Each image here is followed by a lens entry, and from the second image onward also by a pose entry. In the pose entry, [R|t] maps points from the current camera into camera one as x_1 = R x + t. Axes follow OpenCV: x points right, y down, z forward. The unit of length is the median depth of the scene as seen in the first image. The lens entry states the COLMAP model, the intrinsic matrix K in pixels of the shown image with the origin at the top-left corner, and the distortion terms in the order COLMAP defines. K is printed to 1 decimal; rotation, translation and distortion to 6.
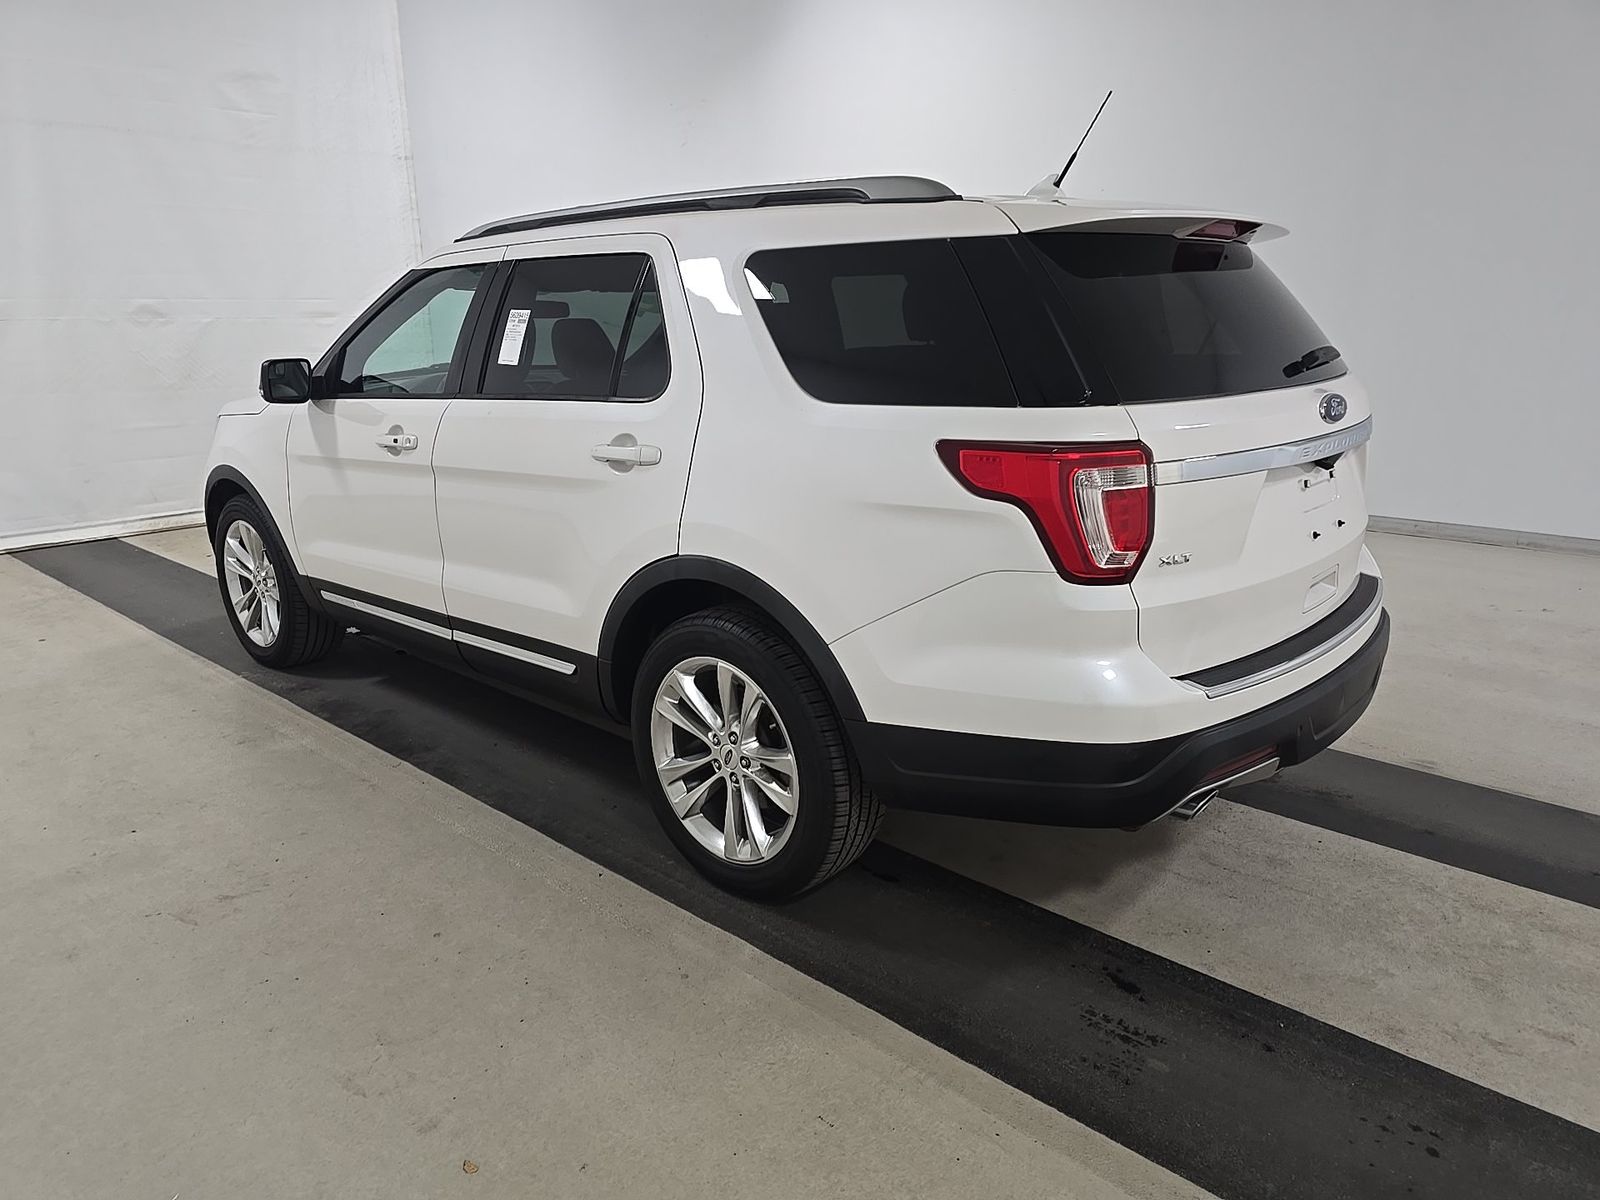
lens RADIAL K [[1090.1, 0, 803.5], [0, 1090.1, 592.9], [0, 0, 1]] dist [0.019375, -0.002487]
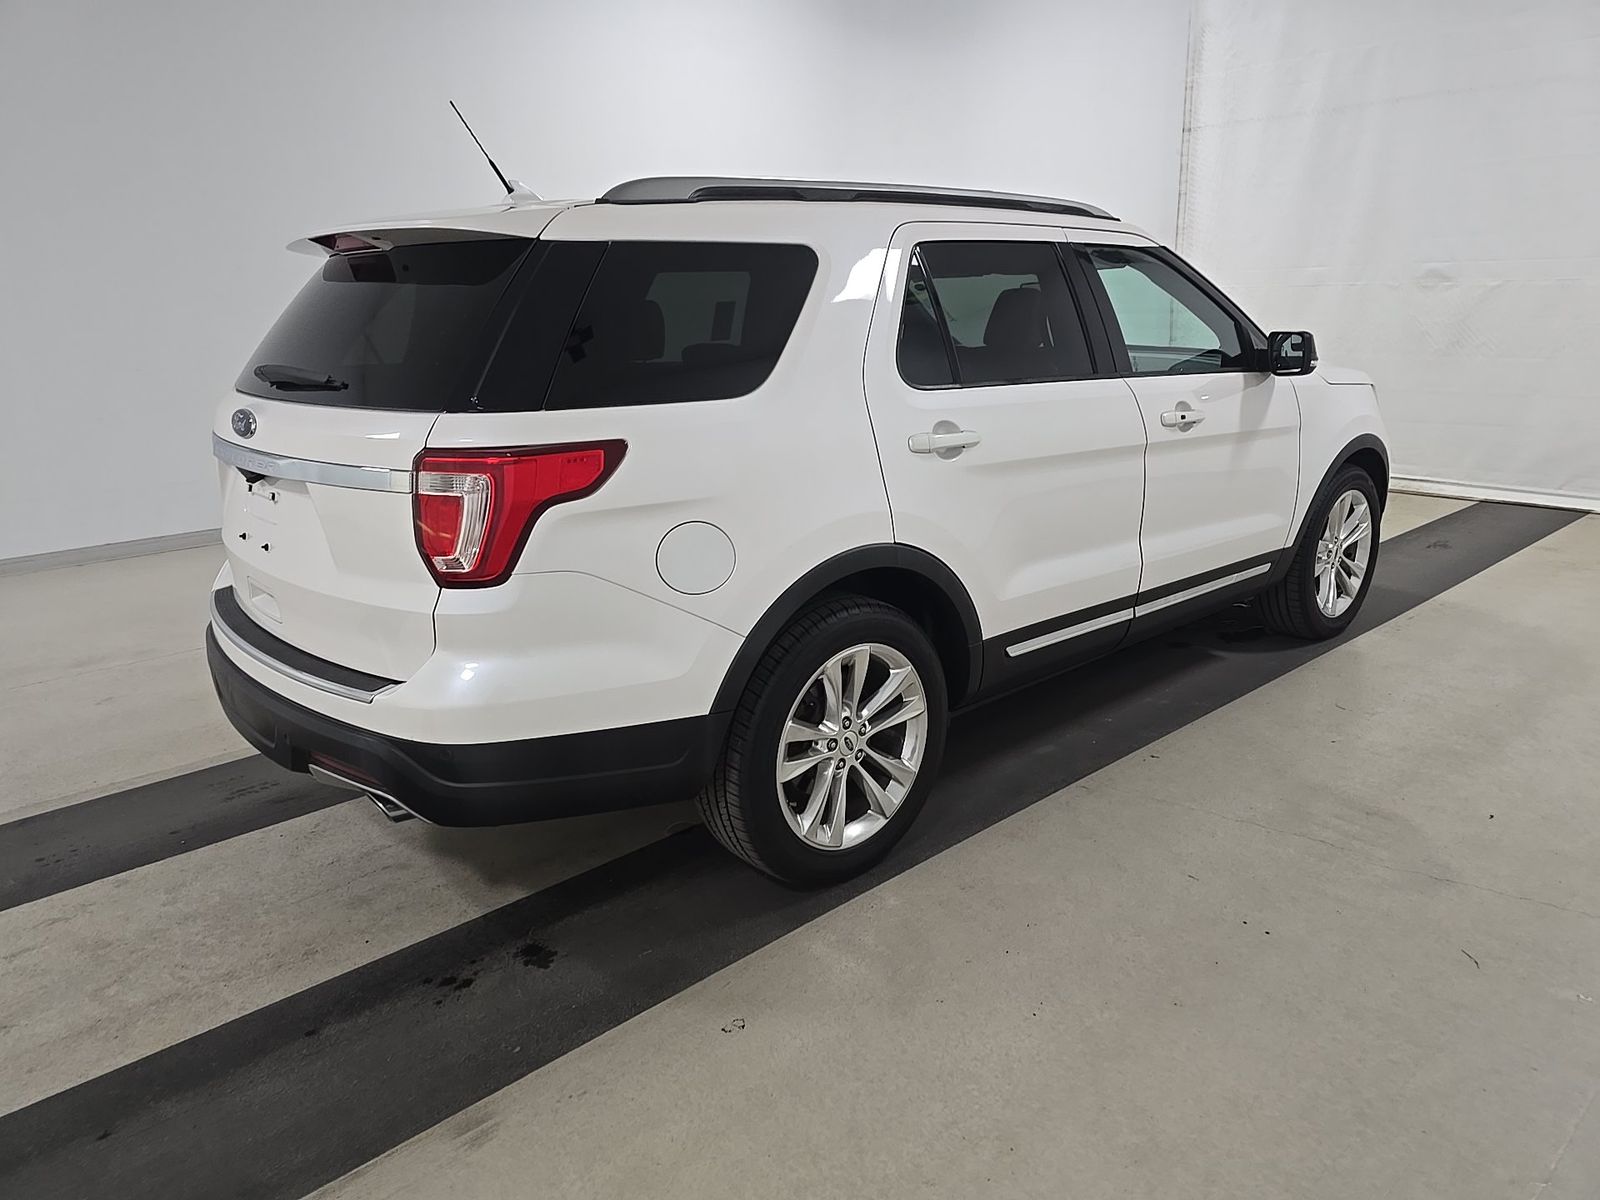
lens RADIAL K [[1090.1, 0, 801.3], [0, 1090.1, 601.0], [0, 0, 1]] dist [0.019375, -0.002487]
pose [[-0.121389, 0.281050, -0.951985, 1.347009], [-0.220748, 0.927416, 0.301945, -0.413200], [0.967748, 0.246801, -0.050537, 1.495744]]
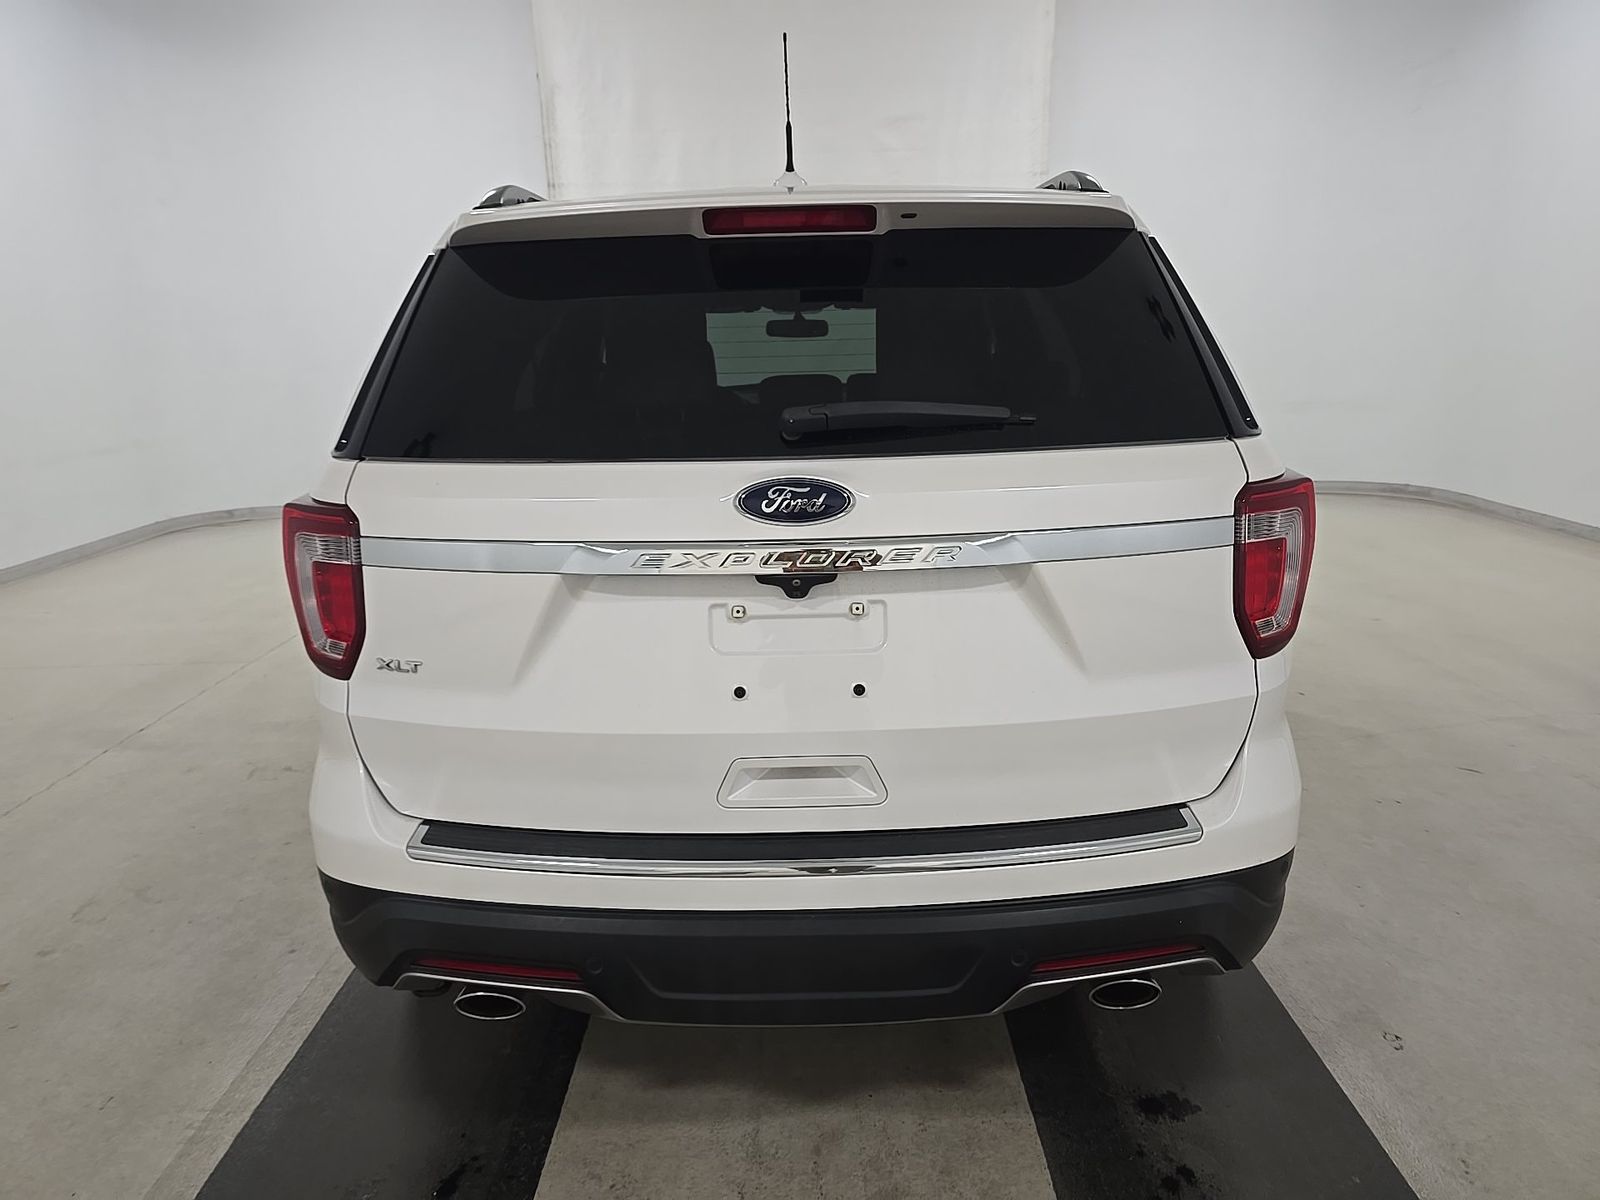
lens RADIAL K [[1090.1, 0, 794.2], [0, 1090.1, 605.4], [0, 0, 1]] dist [0.019375, -0.002487]
pose [[0.673016, 0.175485, -0.718509, 0.865606], [-0.174100, 0.981736, 0.076698, -0.145161], [0.718846, 0.073473, 0.691276, 0.535570]]
